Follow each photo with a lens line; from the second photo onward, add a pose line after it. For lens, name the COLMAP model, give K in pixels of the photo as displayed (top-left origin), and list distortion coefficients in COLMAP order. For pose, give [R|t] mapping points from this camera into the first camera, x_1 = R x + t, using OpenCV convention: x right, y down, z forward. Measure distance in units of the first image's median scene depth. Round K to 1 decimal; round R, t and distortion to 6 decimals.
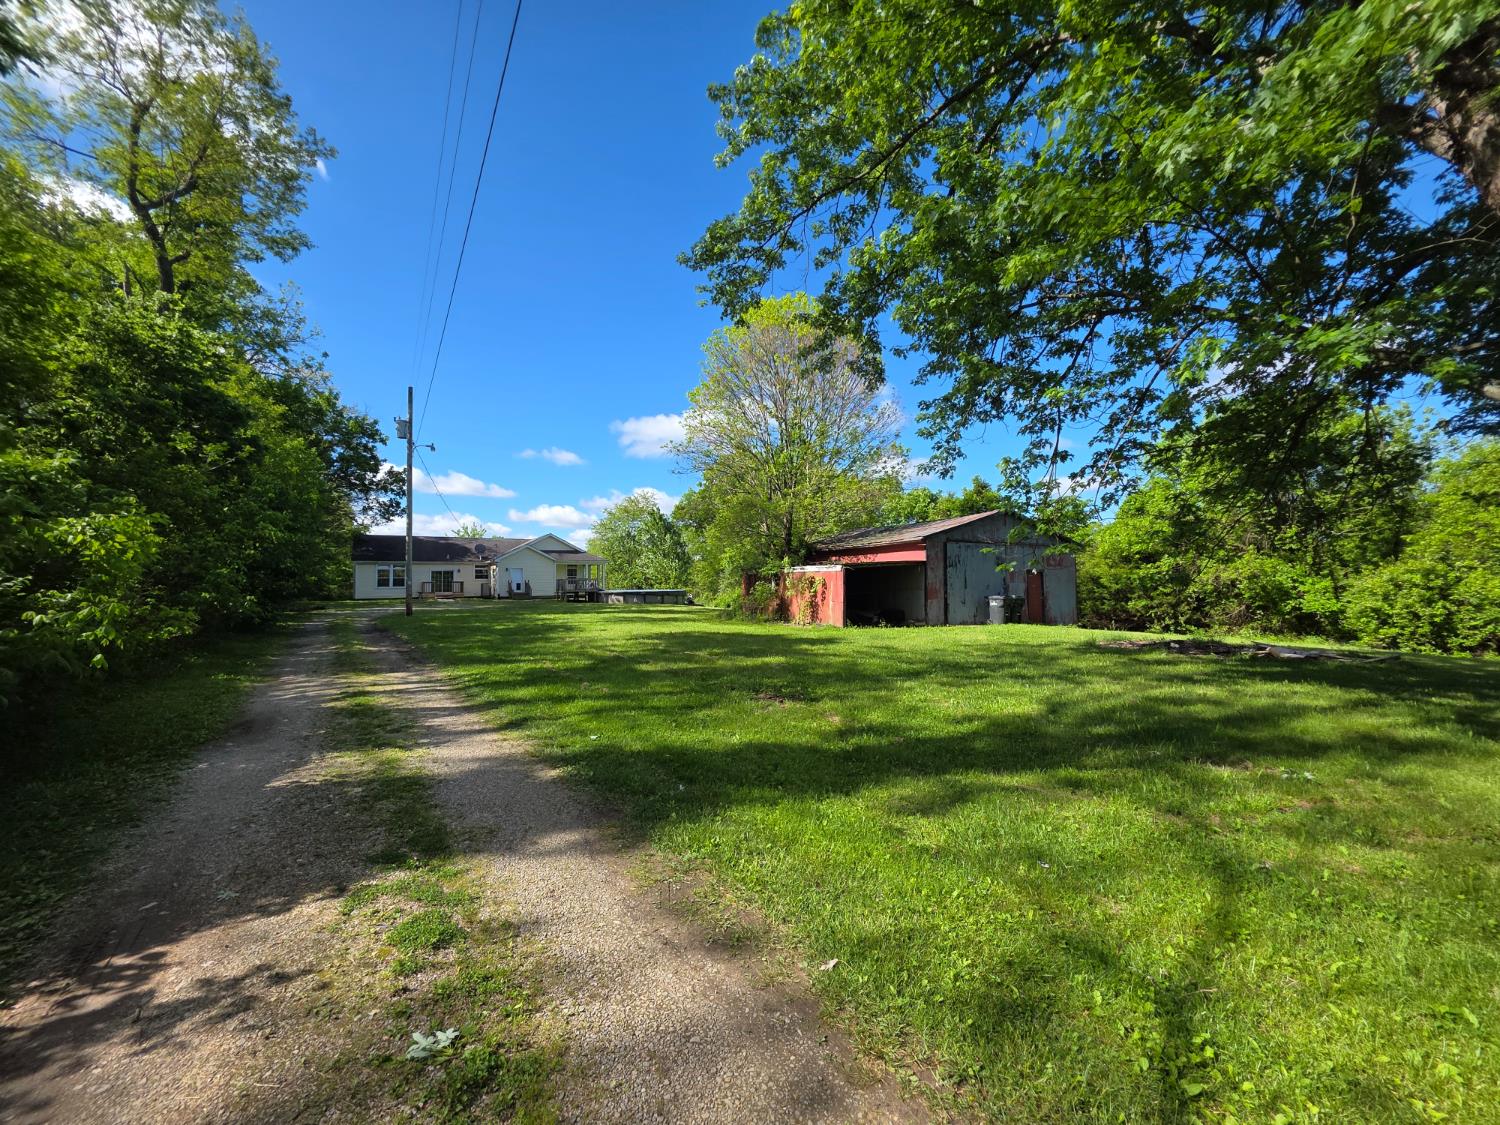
lens RADIAL K [[598.6, 0, 750.0], [0, 598.6, 562.5], [0, 0, 1]] dist [0.001199, 0.000107]
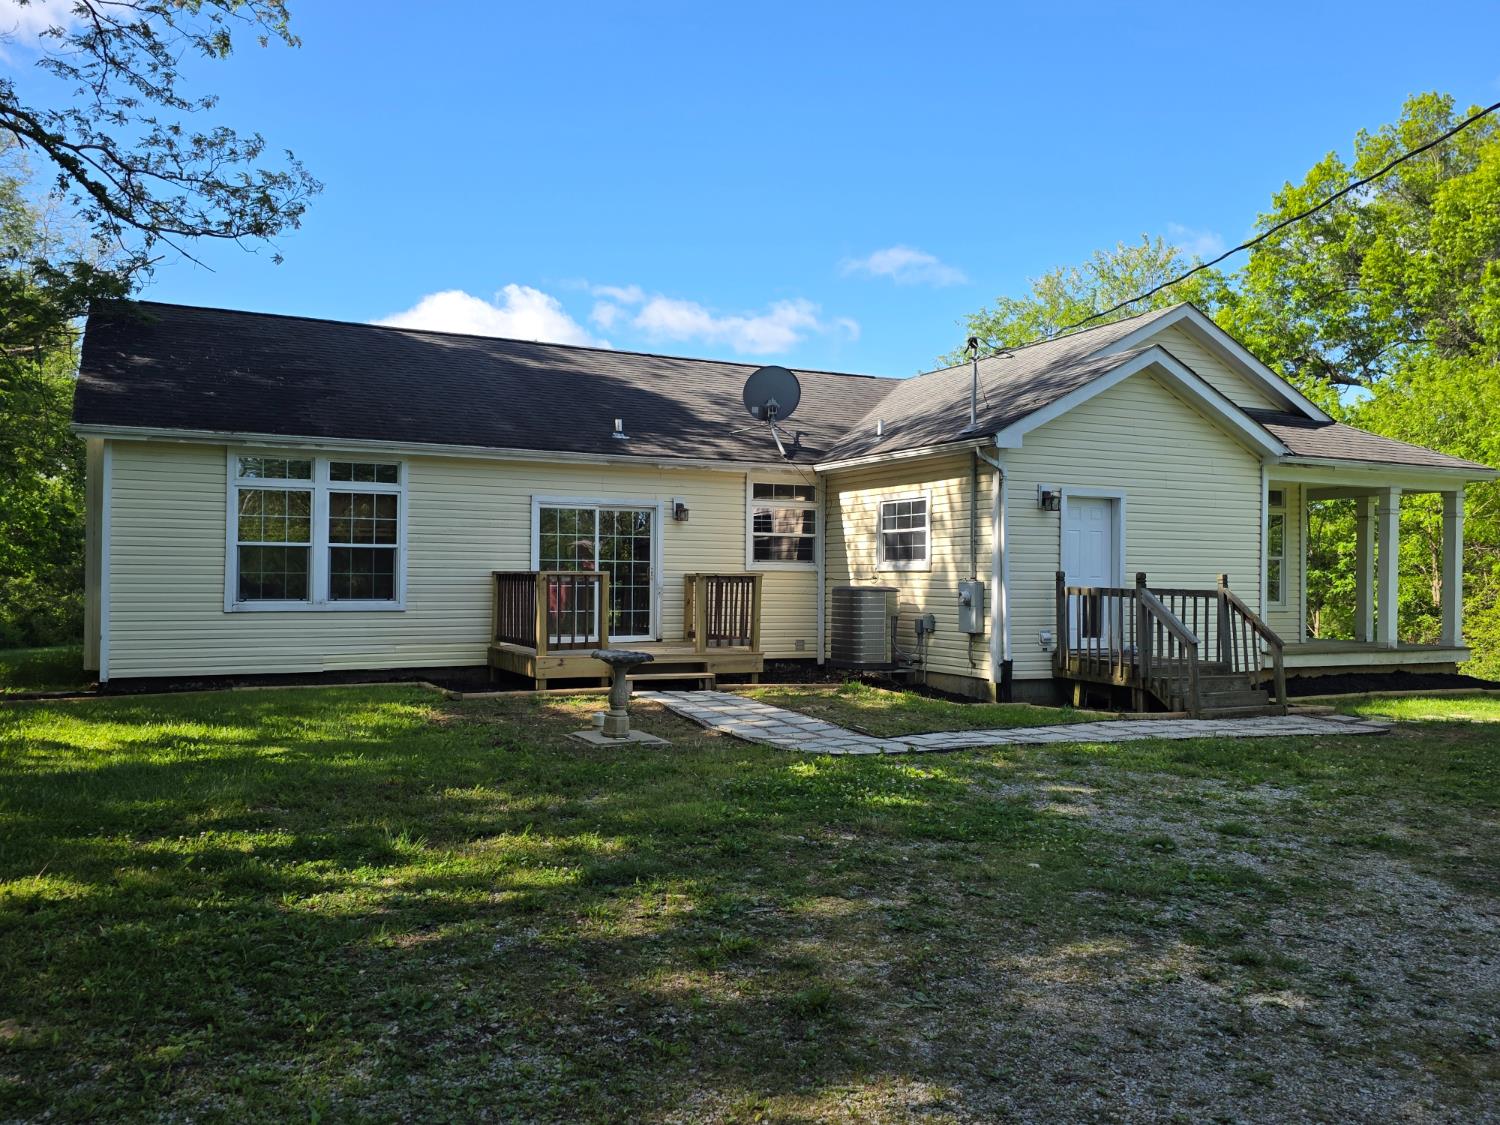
lens RADIAL K [[1204.8, 0, 750.0], [0, 1204.8, 562.5], [0, 0, 1]] dist [0.015445, 0.001244]
pose [[0.996946, 0.016074, -0.076419, -0.444288], [-0.014345, 0.999630, 0.023127, 0.020082], [0.076763, -0.021960, 0.996808, 0.663195]]
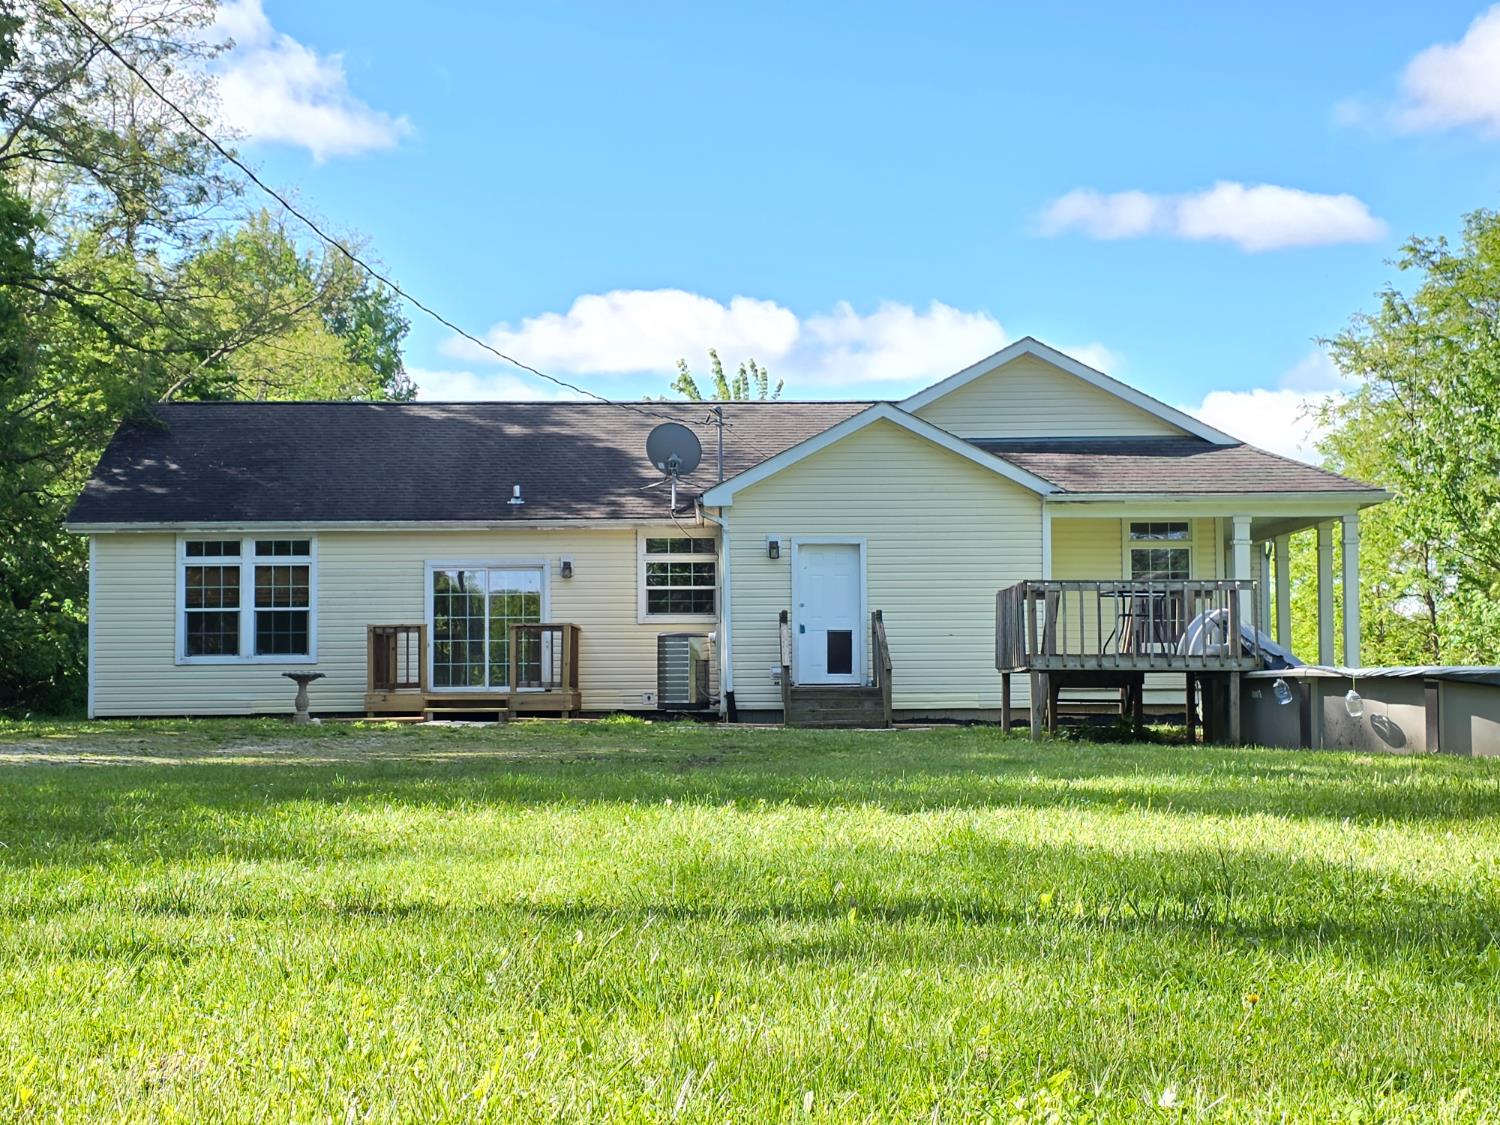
lens RADIAL K [[2644.0, 0, 750.0], [0, 2644.0, 562.5], [0, 0, 1]] dist [-0.012827, 0.032607]
pose [[0.868836, -0.023749, -0.494530, -0.037615], [0.018197, 0.999706, -0.016038, 0.025704], [0.494766, 0.004935, 0.869012, 0.328335]]
